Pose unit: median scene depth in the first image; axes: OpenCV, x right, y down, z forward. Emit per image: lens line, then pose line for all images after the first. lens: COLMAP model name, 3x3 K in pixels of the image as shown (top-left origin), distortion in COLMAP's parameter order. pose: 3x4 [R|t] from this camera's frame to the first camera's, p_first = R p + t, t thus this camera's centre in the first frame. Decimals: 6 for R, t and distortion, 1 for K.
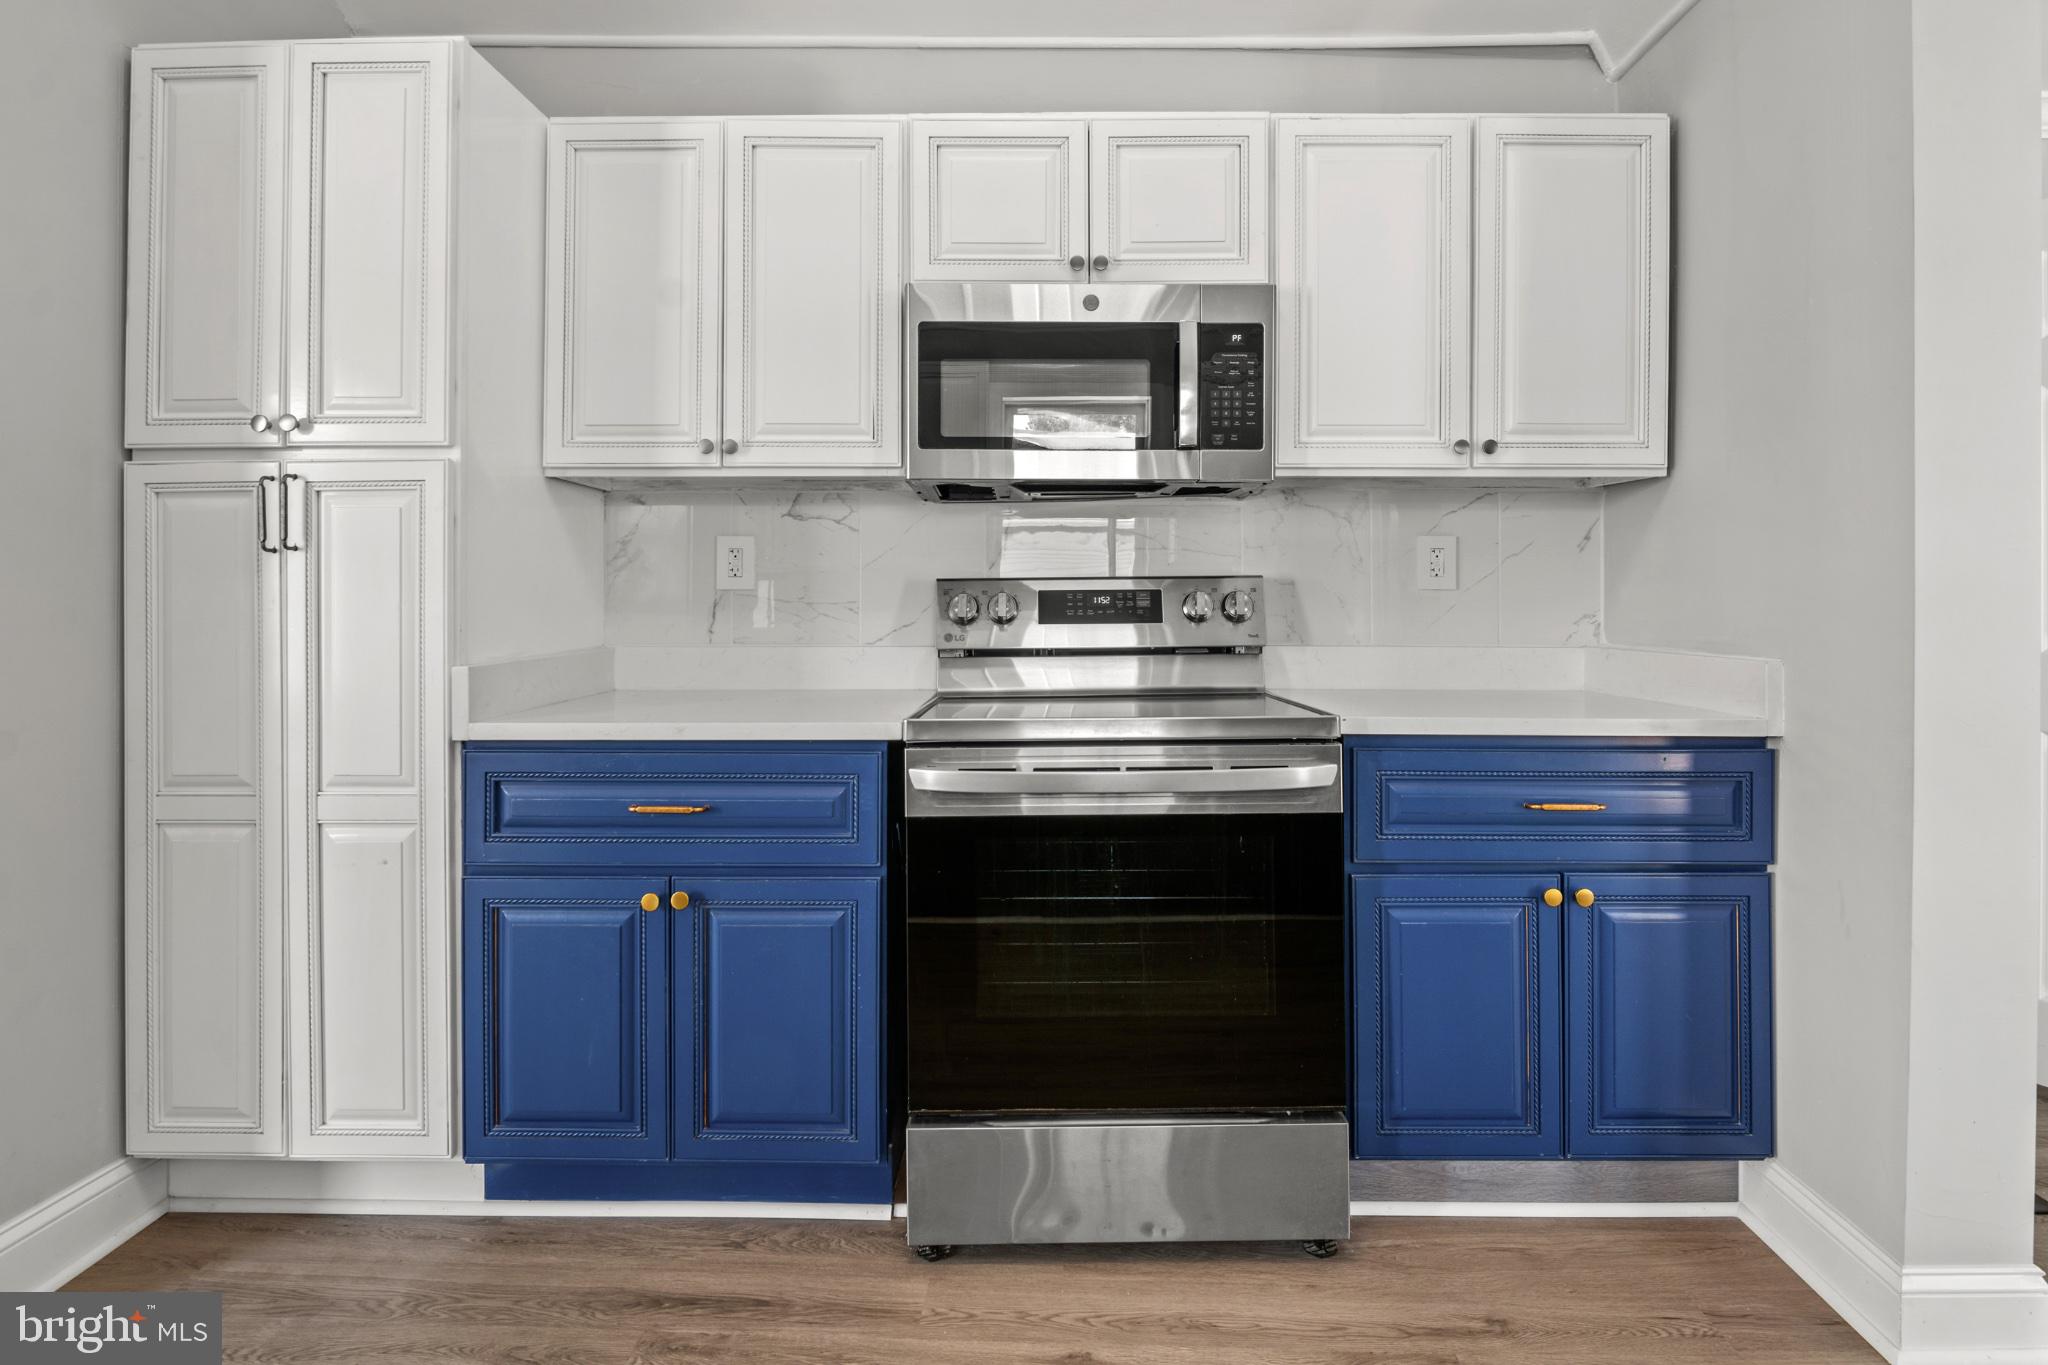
lens RADIAL K [[1022.8, 0, 1089.3], [0, 1022.8, 586.2], [0, 0, 1]] dist [-0.003428, -0.001844]
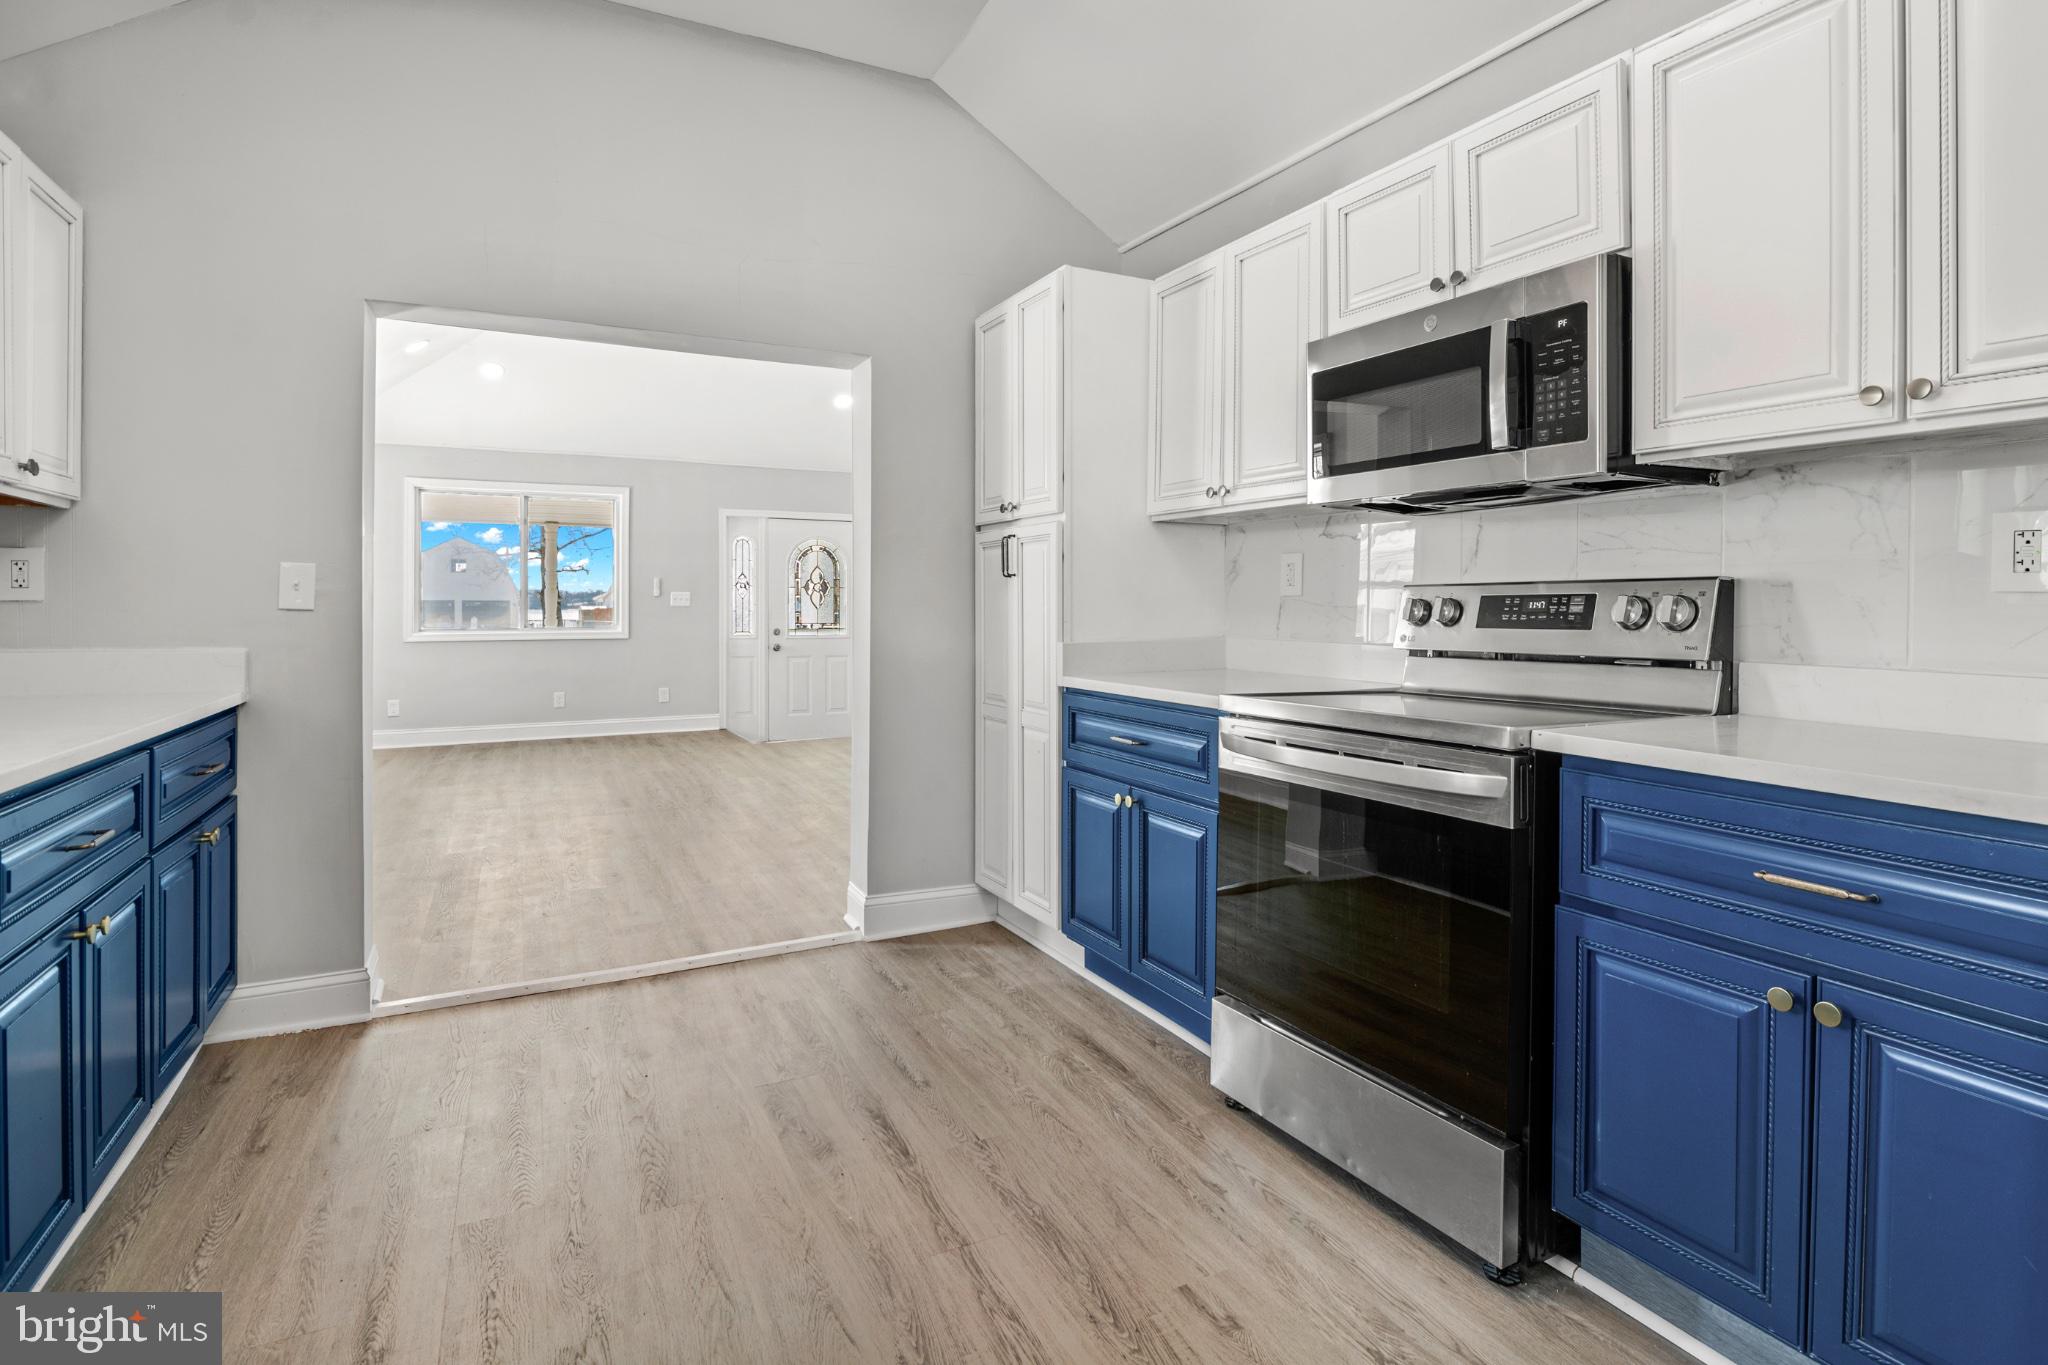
lens RADIAL K [[995.9, 0, 1013.8], [0, 995.9, 604.1], [0, 0, 1]] dist [-0.000369, -0.000344]
pose [[0.476965, 0.003012, -0.878917, 0.720526], [0.009483, 0.999918, 0.008573, -0.000065], [0.878871, -0.012424, 0.476897, 0.131132]]
